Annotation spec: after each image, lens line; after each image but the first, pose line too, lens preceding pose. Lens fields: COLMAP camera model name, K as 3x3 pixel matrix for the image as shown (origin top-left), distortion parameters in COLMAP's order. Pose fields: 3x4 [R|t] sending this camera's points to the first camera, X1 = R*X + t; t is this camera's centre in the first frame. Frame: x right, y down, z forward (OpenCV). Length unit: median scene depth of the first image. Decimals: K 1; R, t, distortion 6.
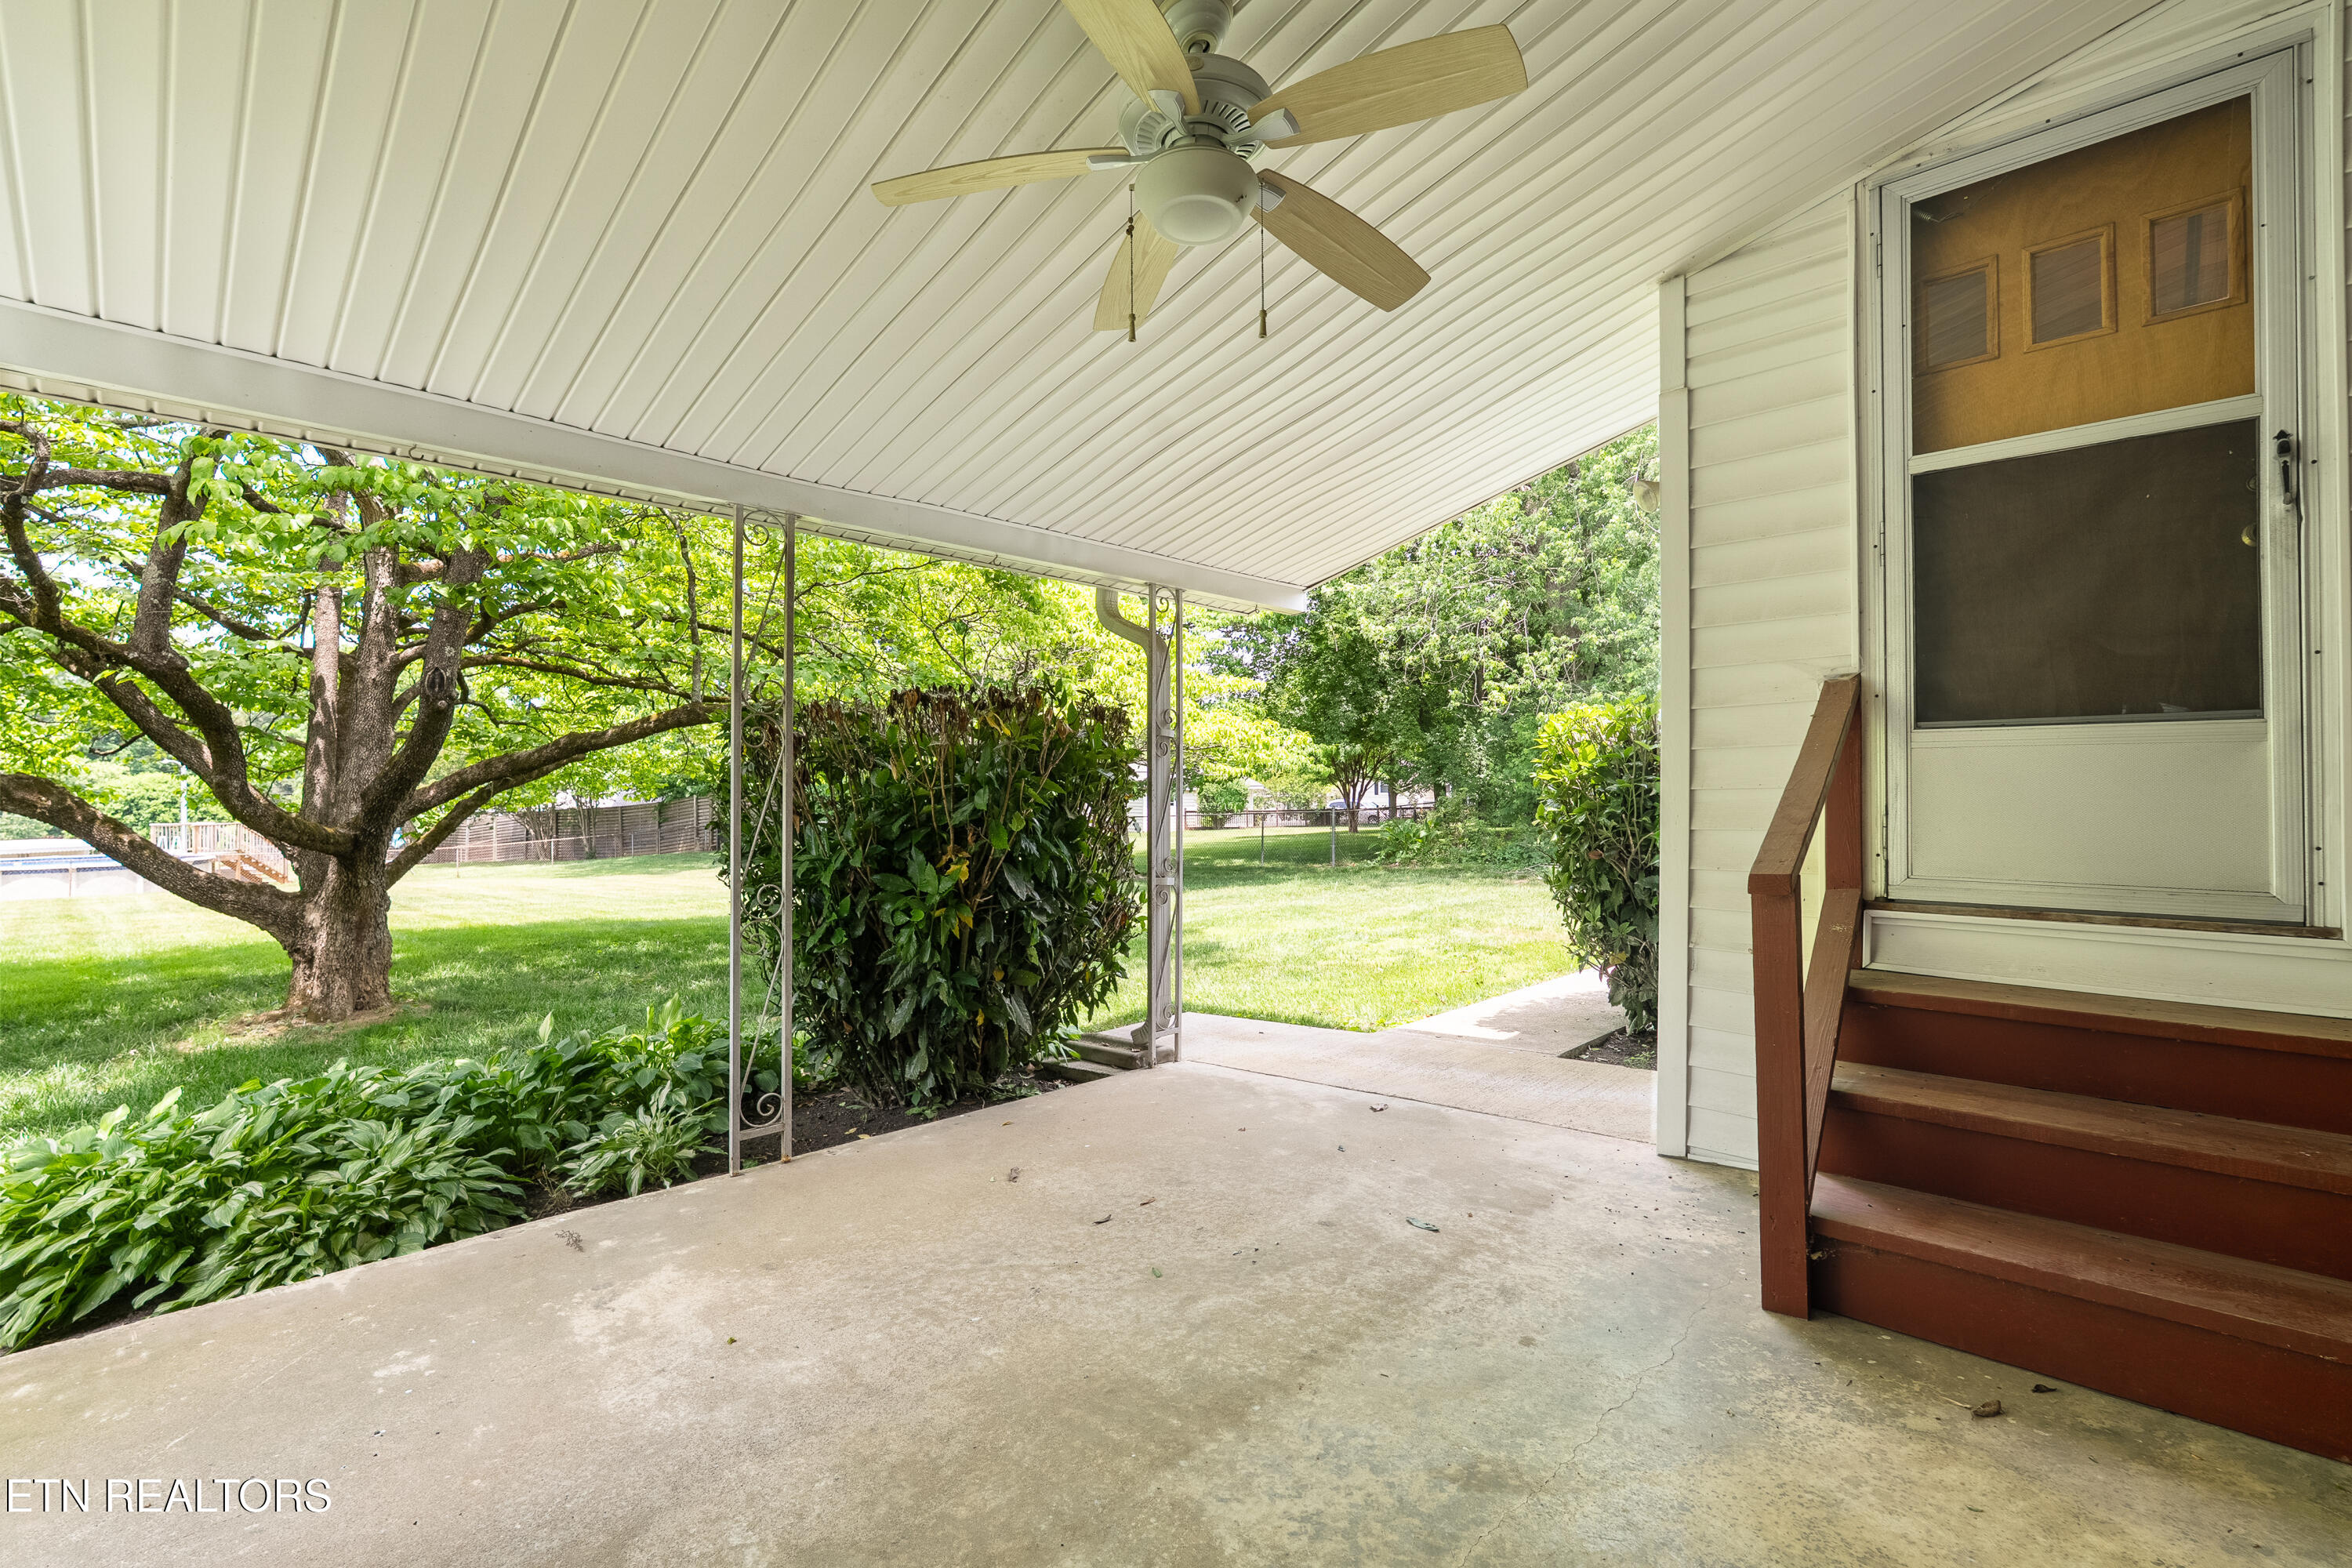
lens RADIAL K [[1031.0, 0, 1176.0], [0, 1031.0, 784.0], [0, 0, 1]] dist [0.000229, 0.000018]
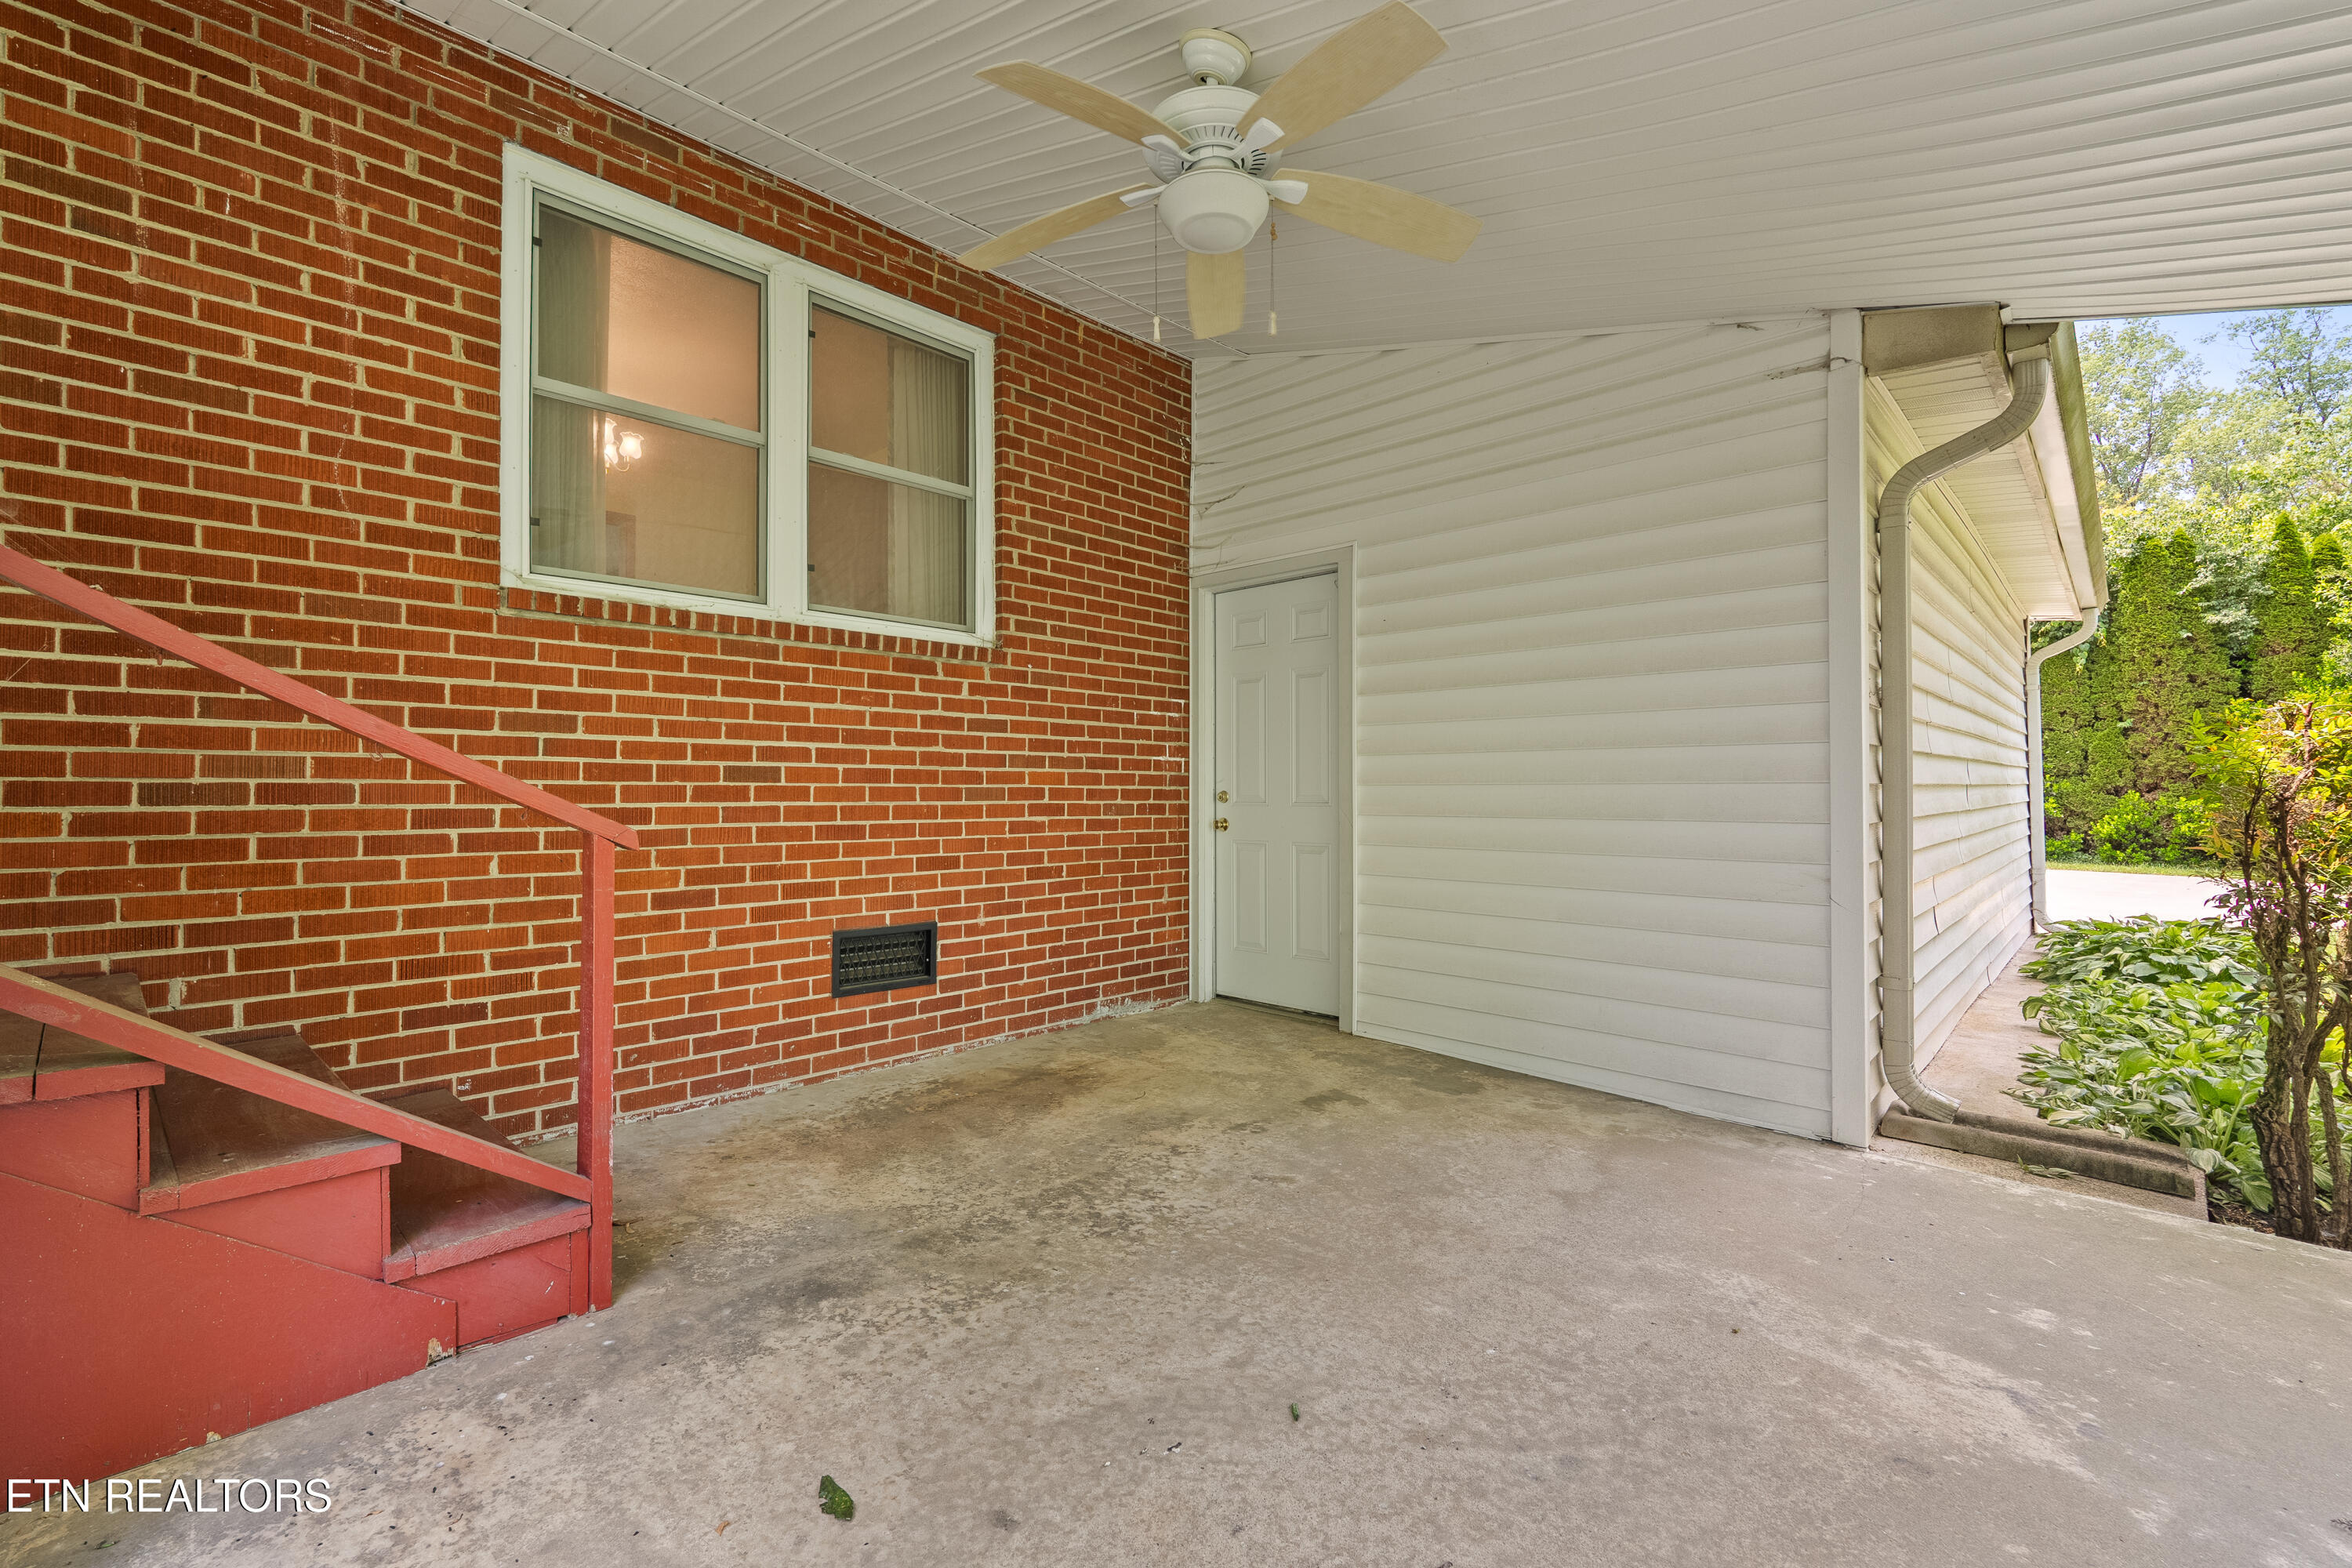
lens RADIAL K [[1031.0, 0, 1176.0], [0, 1031.0, 784.0], [0, 0, 1]] dist [0.000229, 0.000018]
pose [[-0.999902, 0.009953, -0.009802, 0.071314], [0.010085, 0.999857, -0.013543, 0.061366], [0.009665, -0.013641, -0.999860, 1.917373]]
